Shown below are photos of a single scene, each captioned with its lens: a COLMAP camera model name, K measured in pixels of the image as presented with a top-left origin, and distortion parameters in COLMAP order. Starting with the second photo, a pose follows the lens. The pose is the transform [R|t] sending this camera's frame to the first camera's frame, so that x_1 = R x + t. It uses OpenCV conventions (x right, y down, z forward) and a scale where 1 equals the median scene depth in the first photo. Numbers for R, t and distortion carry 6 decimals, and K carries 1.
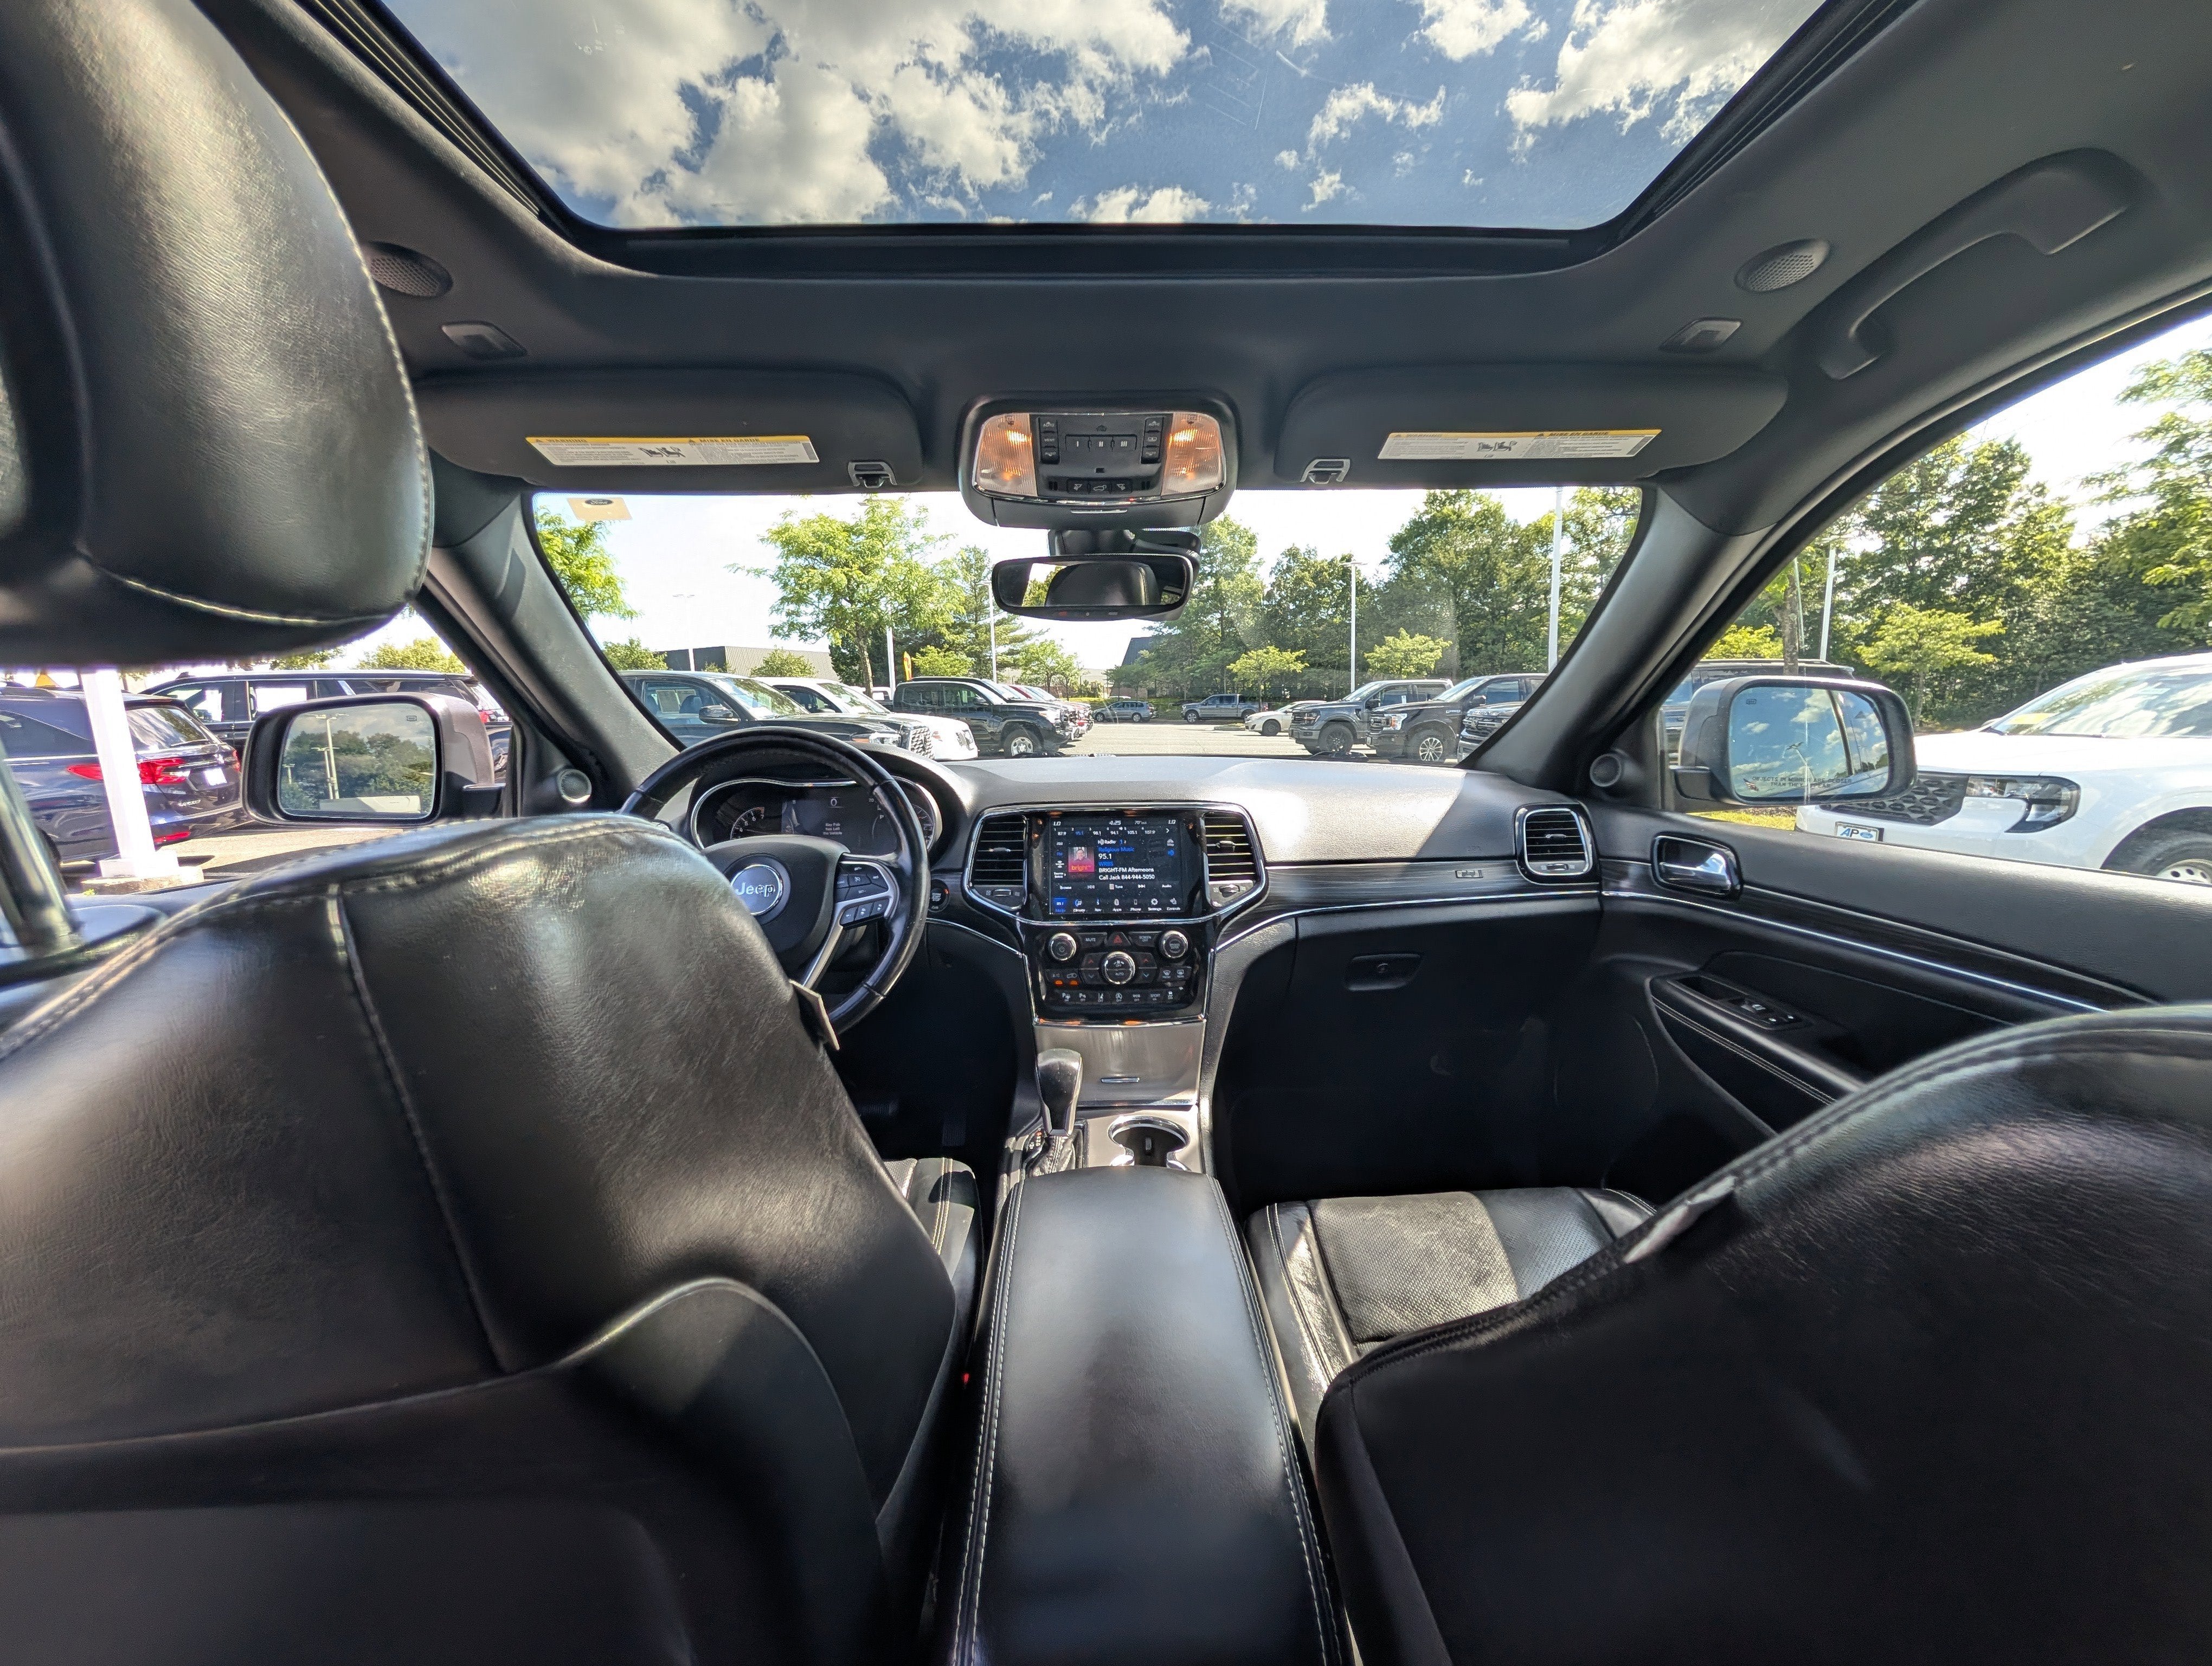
lens RADIAL K [[839.7, 0, 1106.0], [0, 839.7, 833.0], [0, 0, 1]] dist [0.001110, -0.000058]
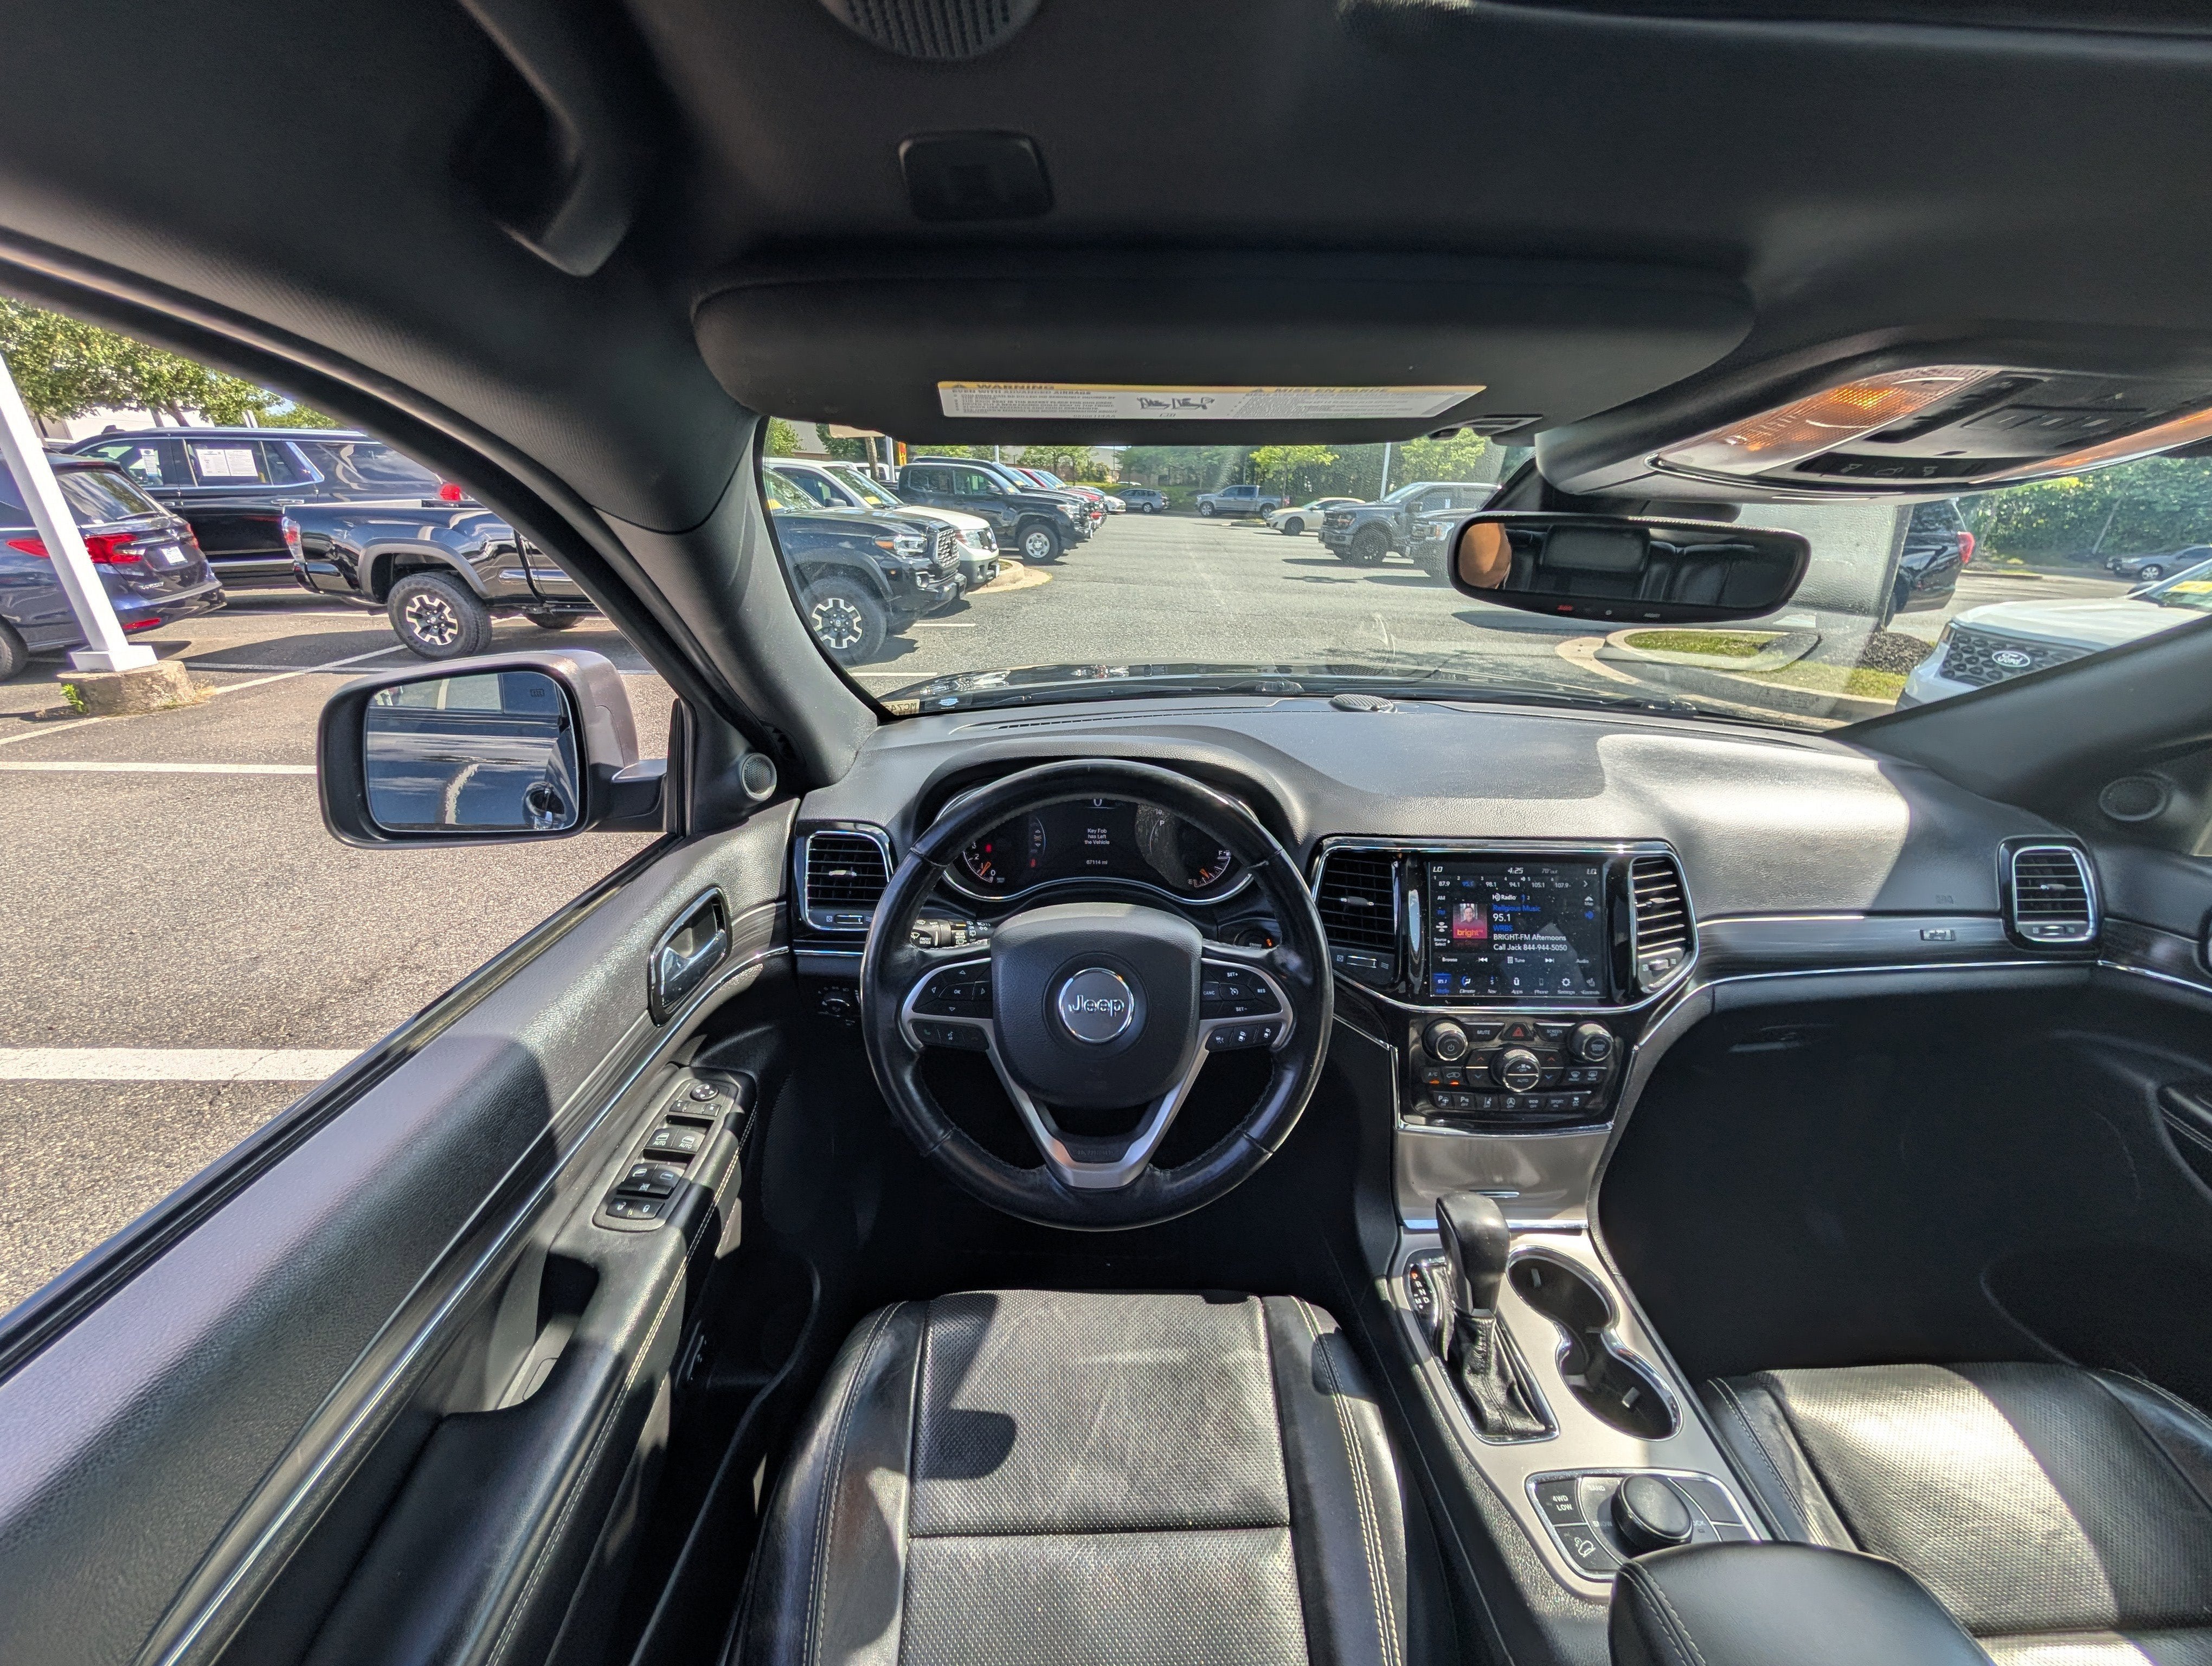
lens RADIAL K [[839.7, 0, 1106.0], [0, 839.7, 833.0], [0, 0, 1]] dist [0.001110, -0.000058]
pose [[0.999293, 0.035721, 0.011715, -0.343152], [-0.037477, 0.971073, 0.235823, -0.195951], [-0.002953, -0.236095, 0.971725, 0.278832]]
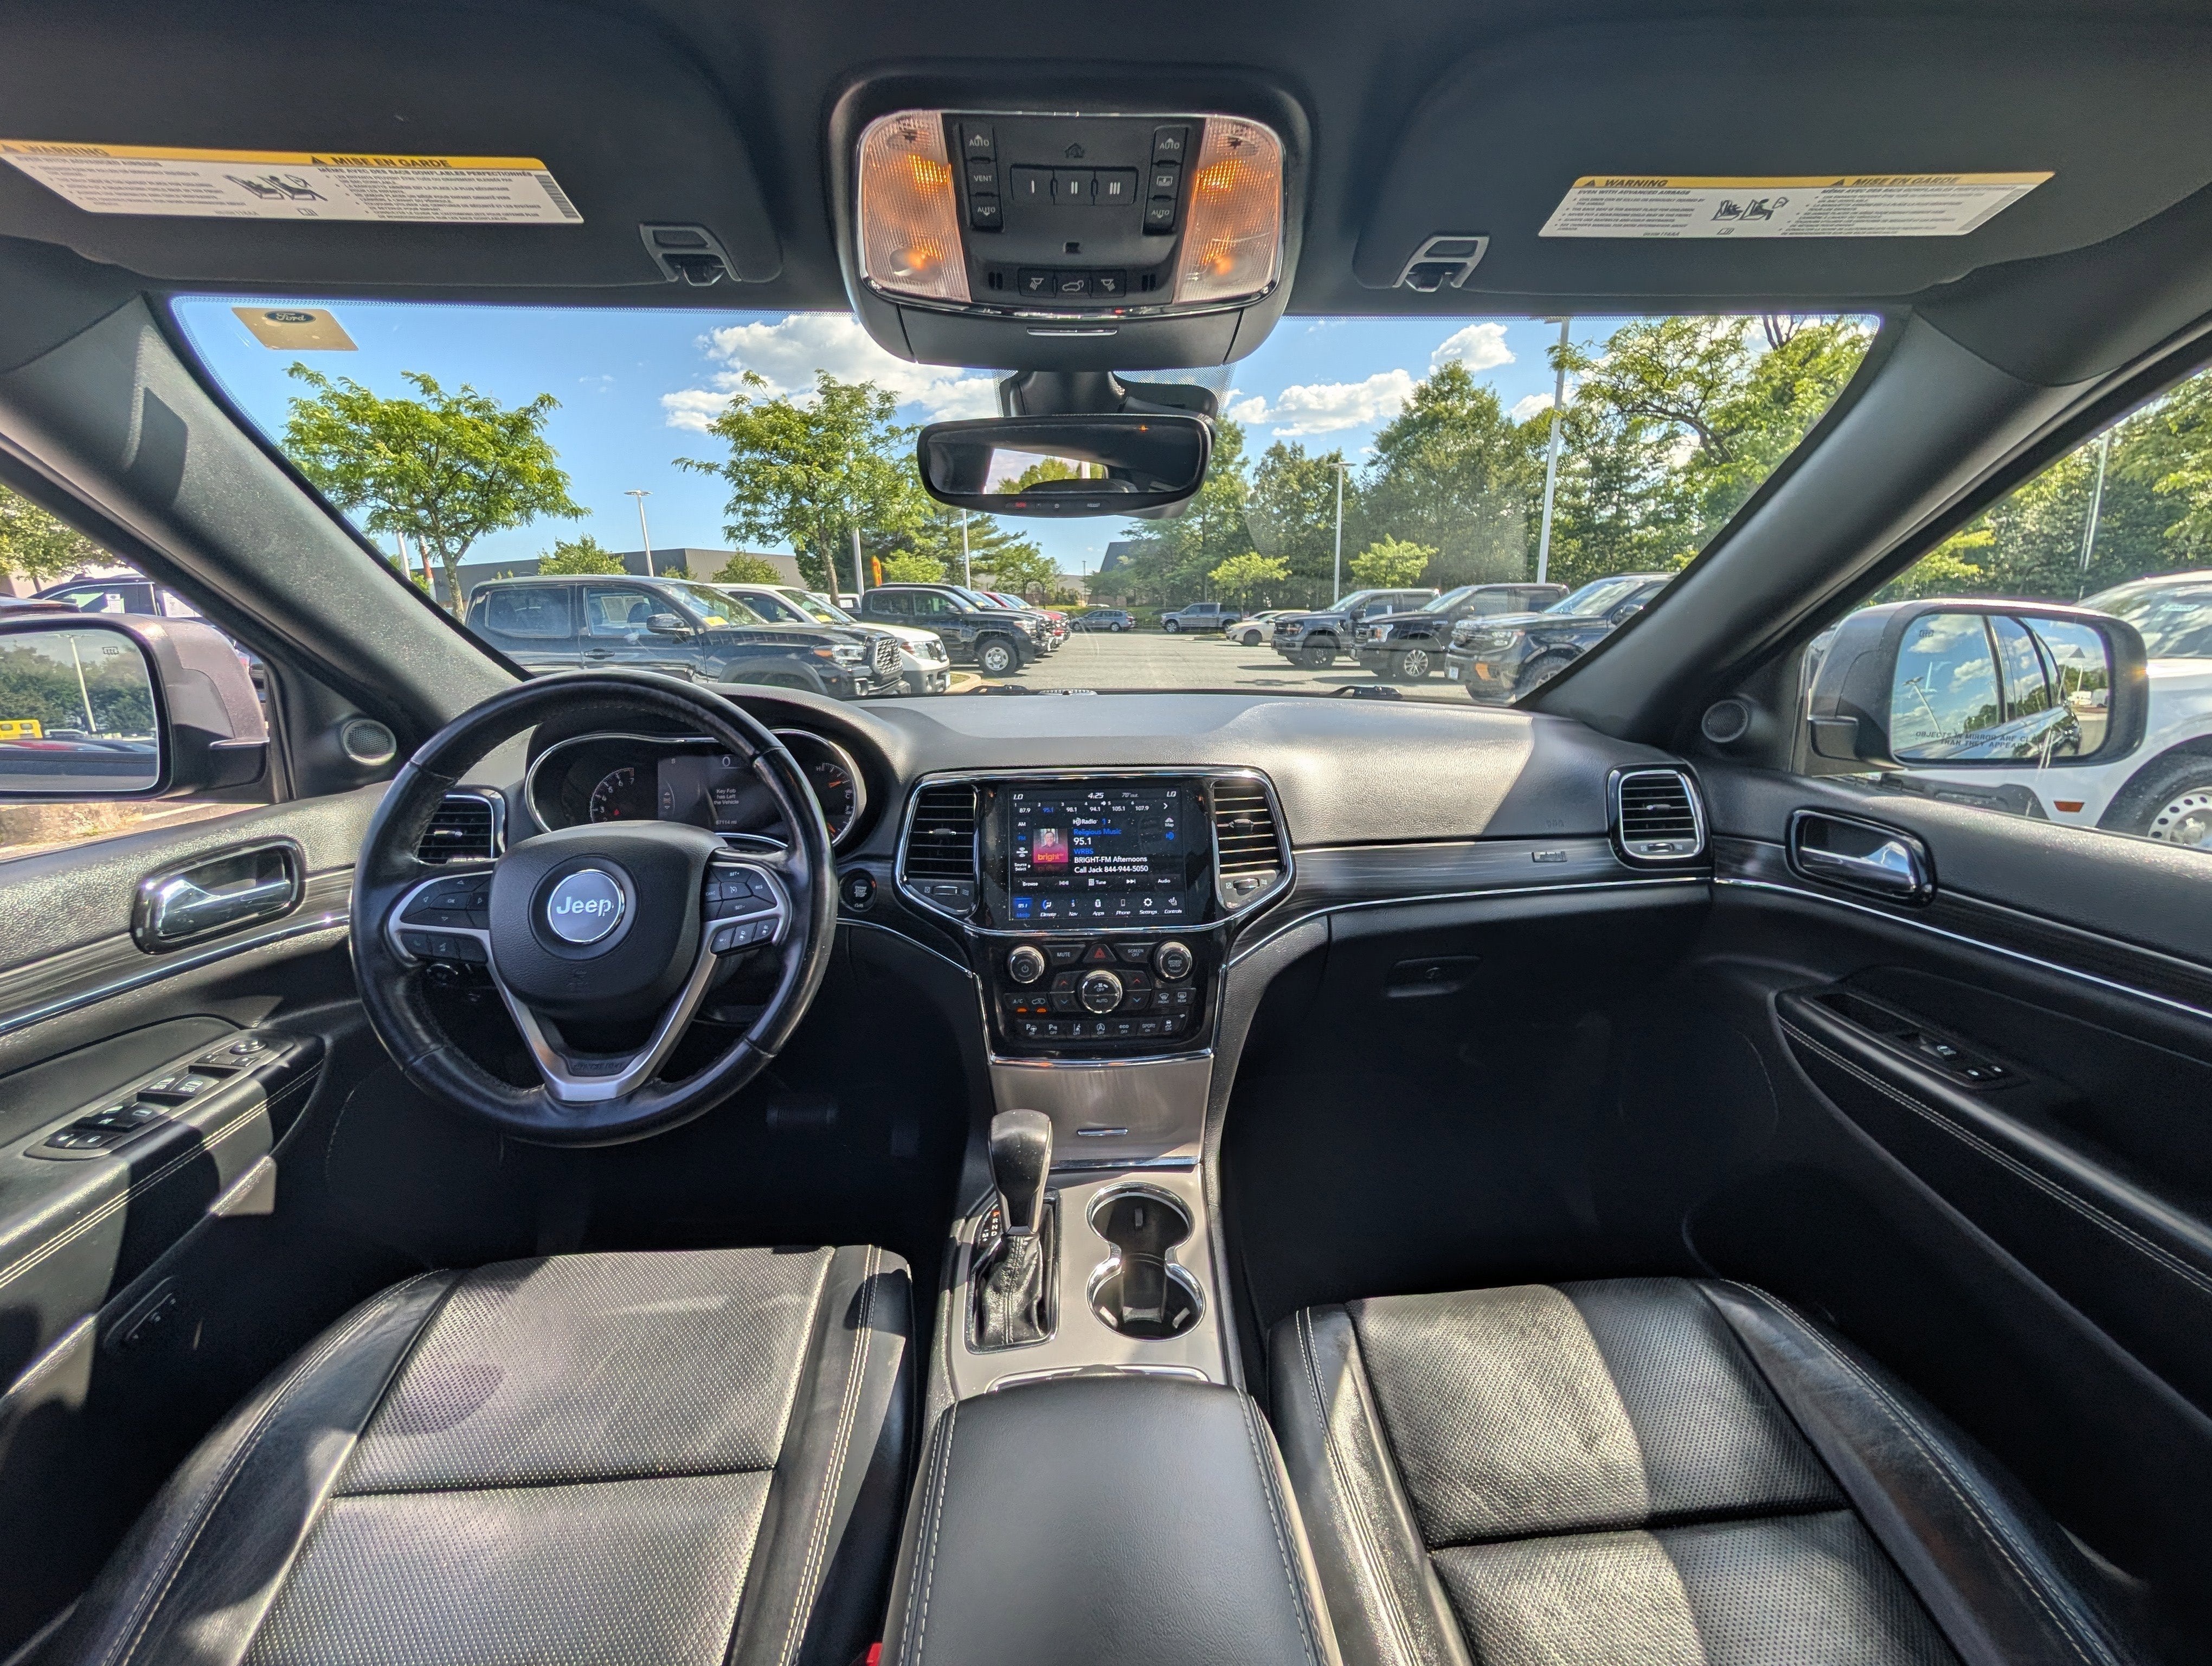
lens RADIAL K [[839.7, 0, 1106.0], [0, 839.7, 833.0], [0, 0, 1]] dist [0.001110, -0.000058]
pose [[0.999657, -0.001664, 0.026147, 0.000166], [-0.001076, 0.994531, 0.104432, -0.054810], [-0.026177, -0.104424, 0.994188, 0.238778]]
